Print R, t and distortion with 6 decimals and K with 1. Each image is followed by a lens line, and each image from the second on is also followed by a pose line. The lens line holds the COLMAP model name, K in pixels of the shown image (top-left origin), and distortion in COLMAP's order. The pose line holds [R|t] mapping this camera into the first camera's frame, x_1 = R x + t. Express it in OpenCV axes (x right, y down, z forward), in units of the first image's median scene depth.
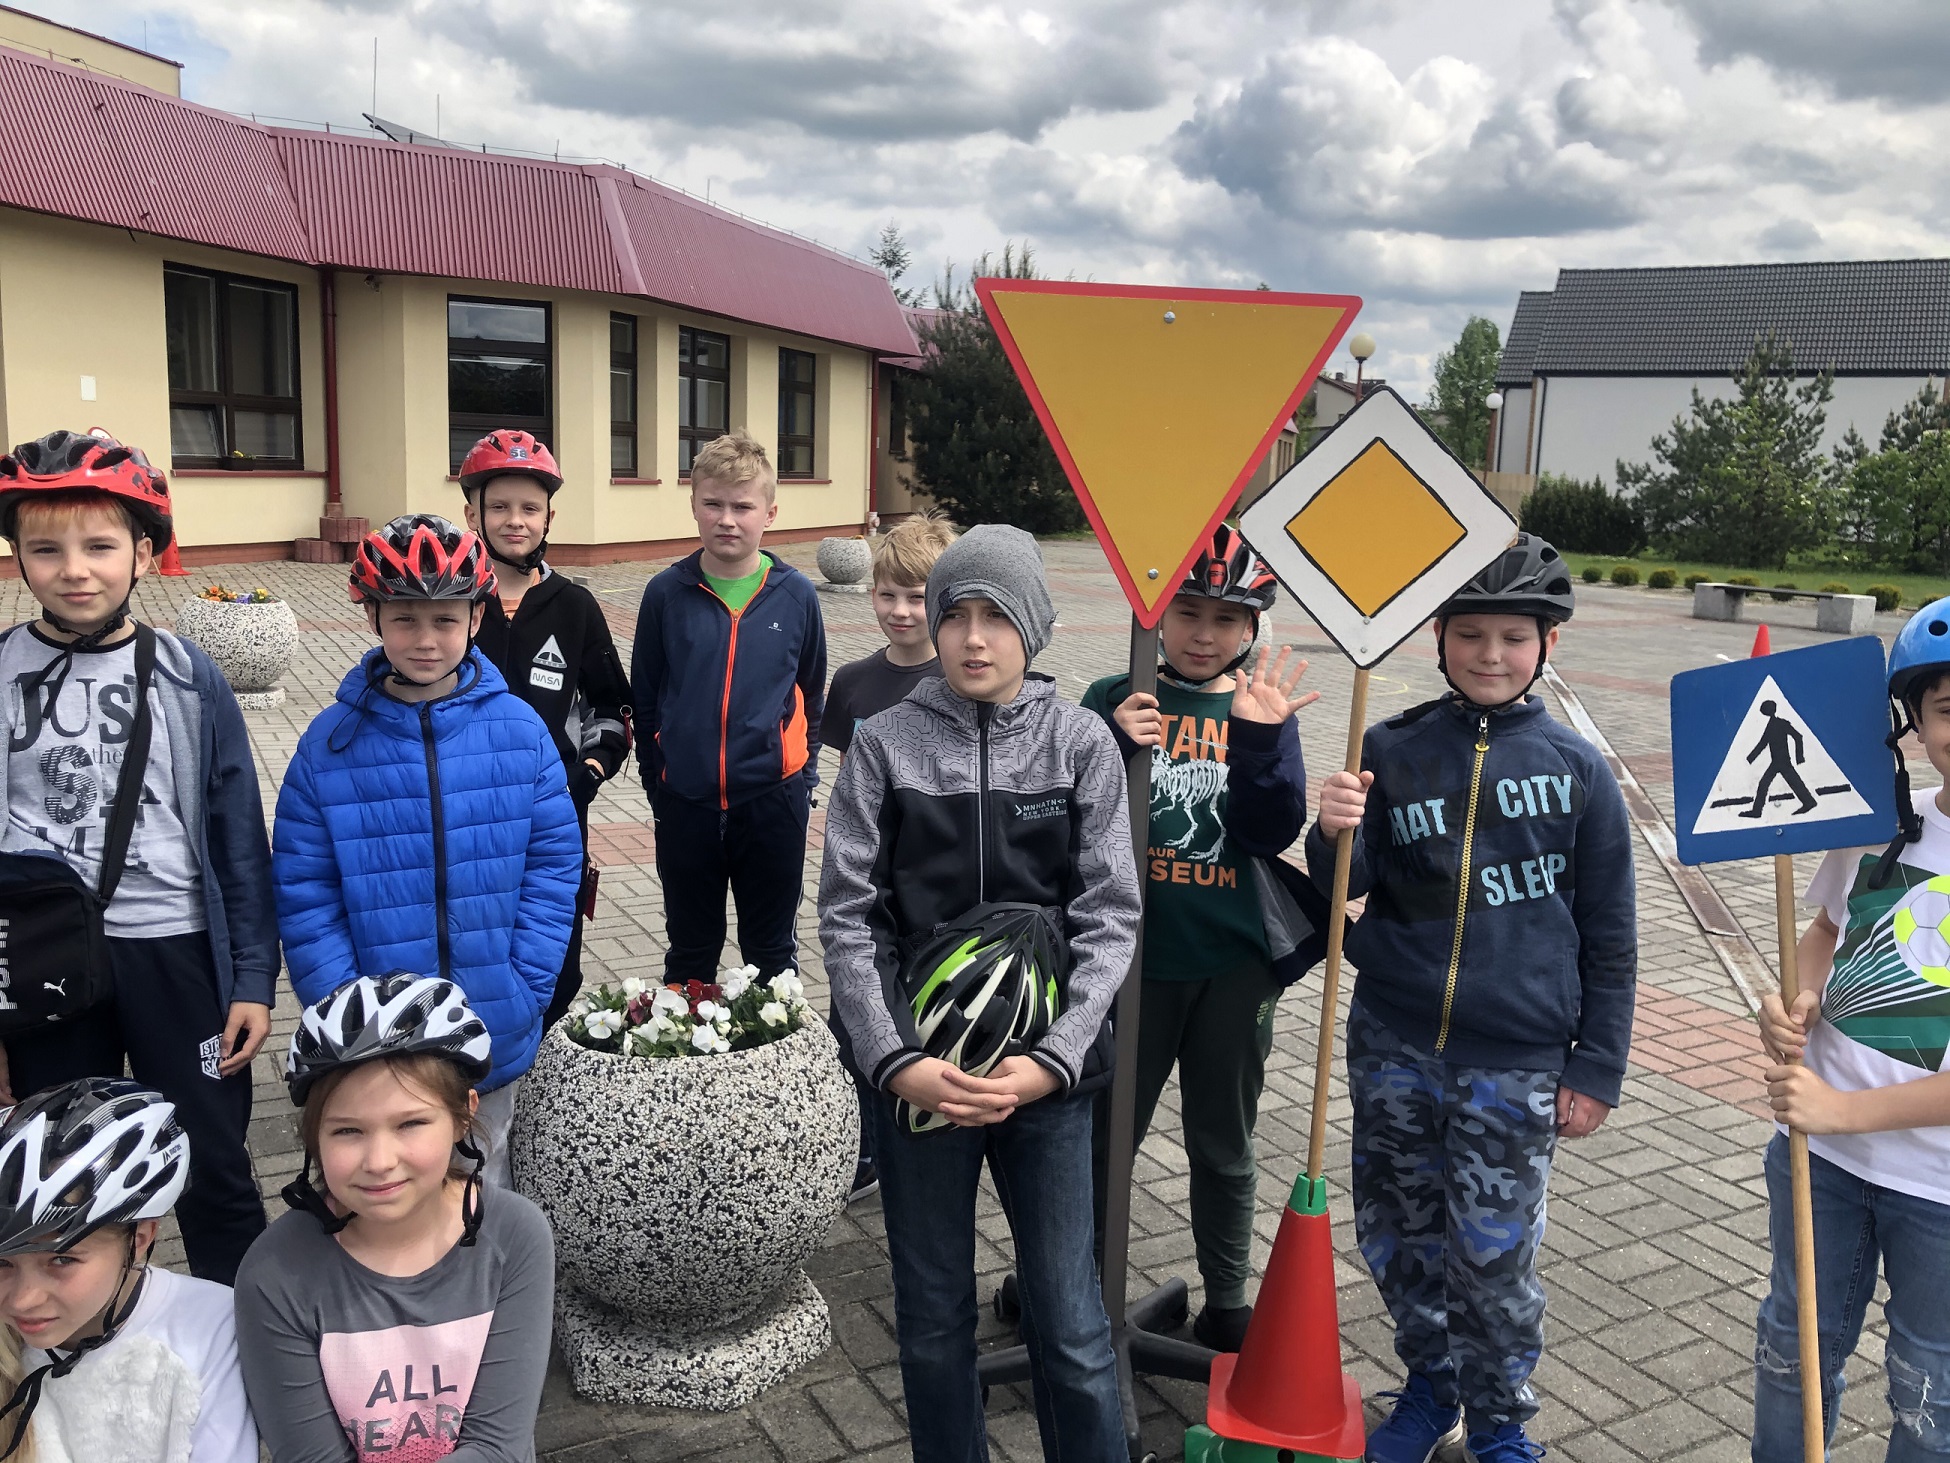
lens RADIAL K [[1578.1, 0, 975.0], [0, 1578.1, 731.5], [0, 0, 1]] dist [0.118406, -0.158364]
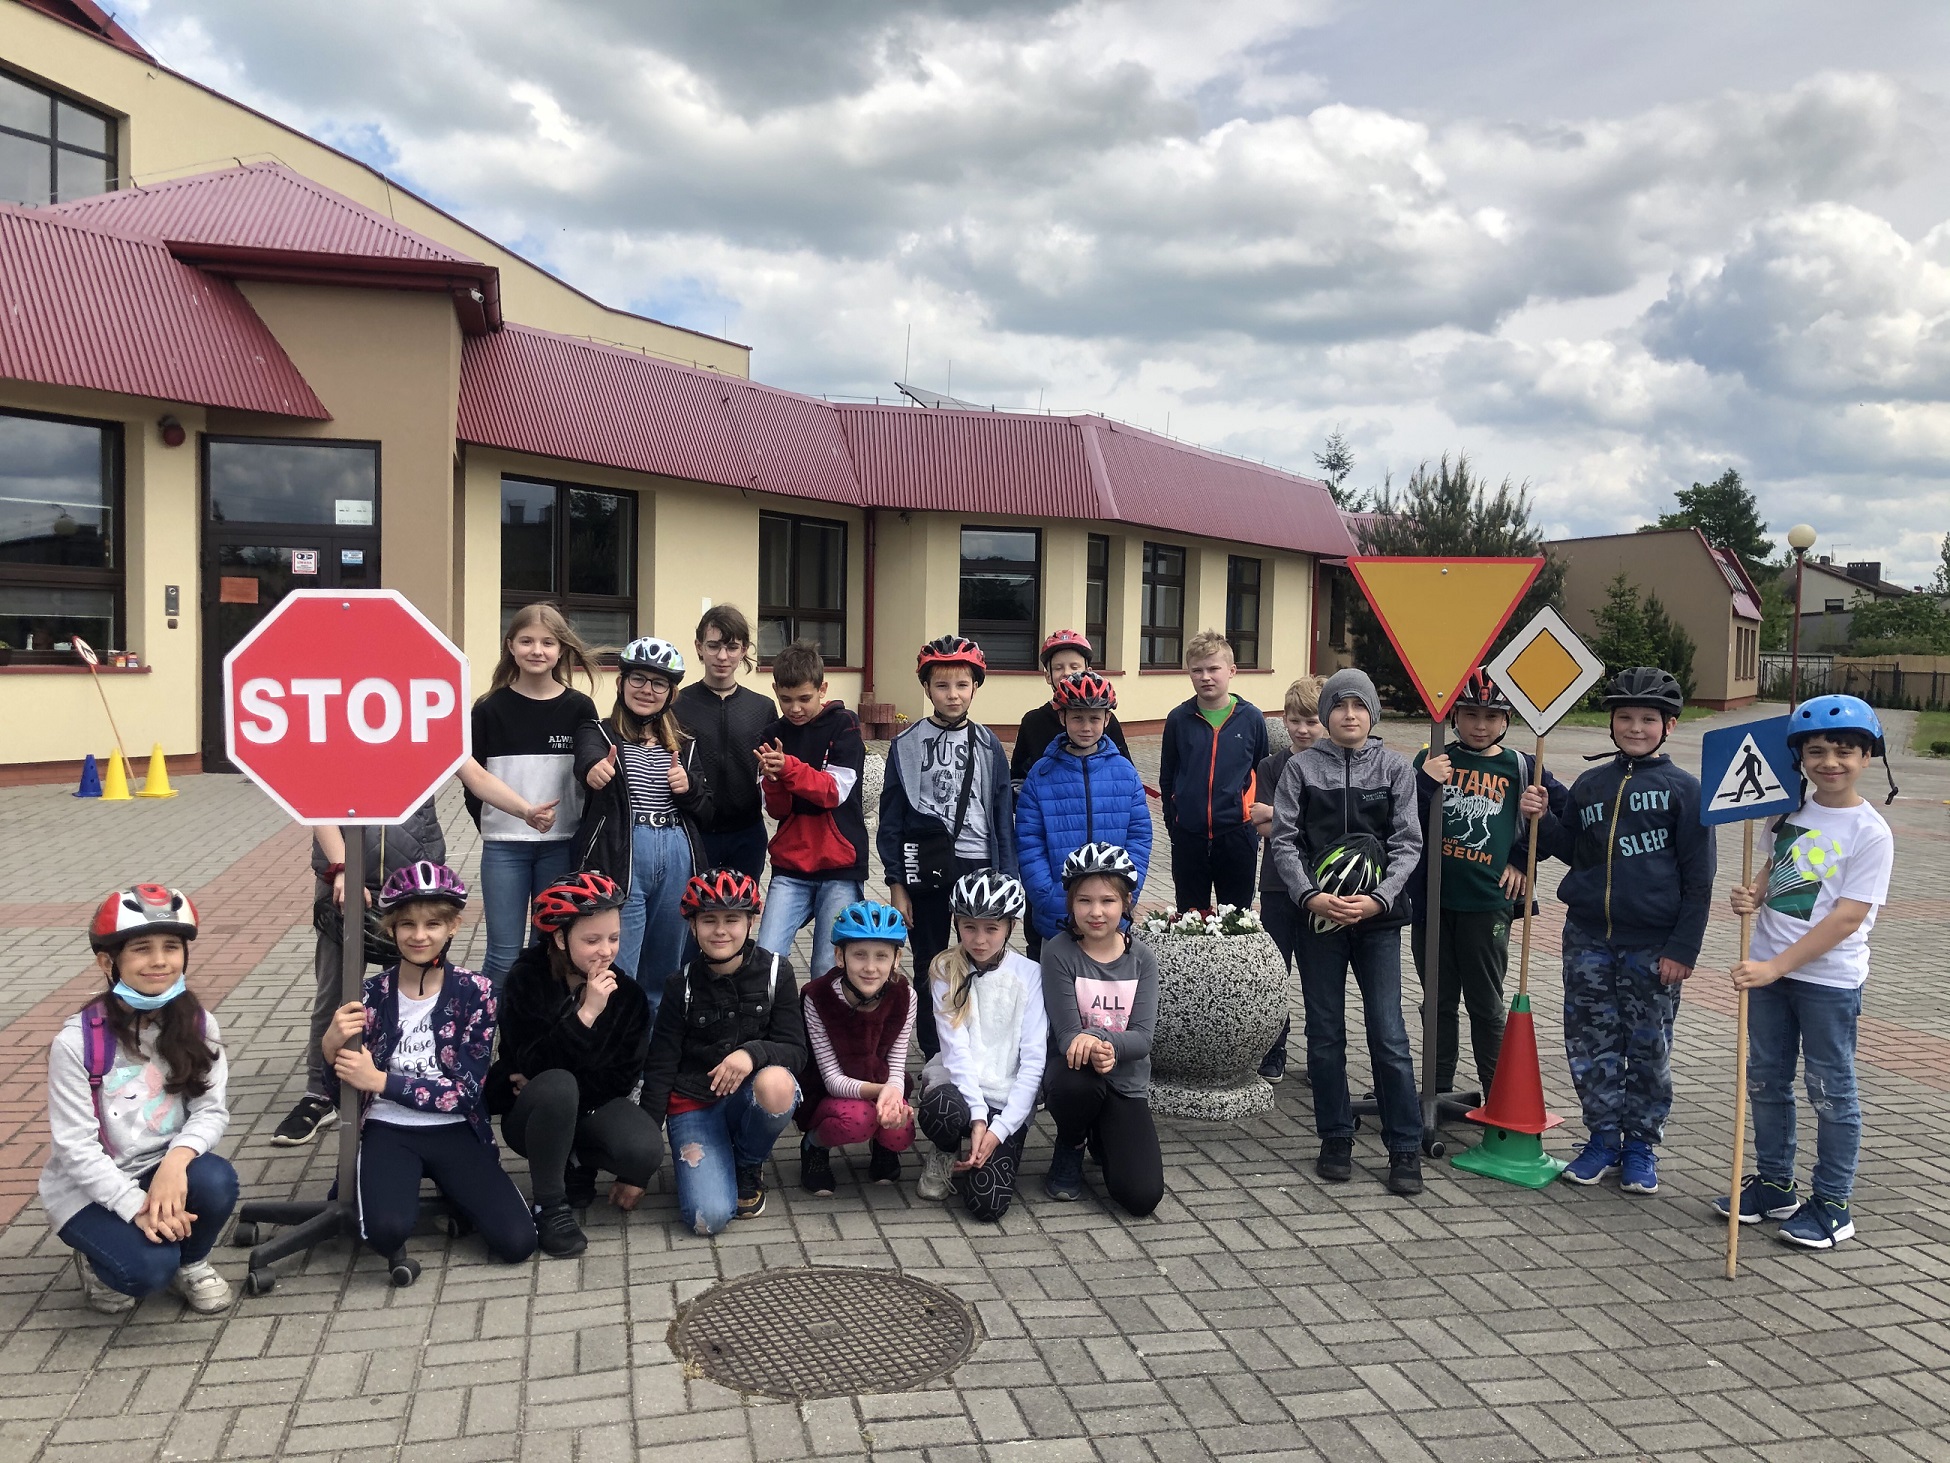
lens RADIAL K [[1578.1, 0, 975.0], [0, 1578.1, 731.5], [0, 0, 1]] dist [0.118406, -0.158364]
pose [[0.962565, 0.002295, -0.271042, 0.080266], [-0.035096, 0.992602, -0.116234, 0.179002], [0.268770, 0.121395, 0.955524, -0.964749]]
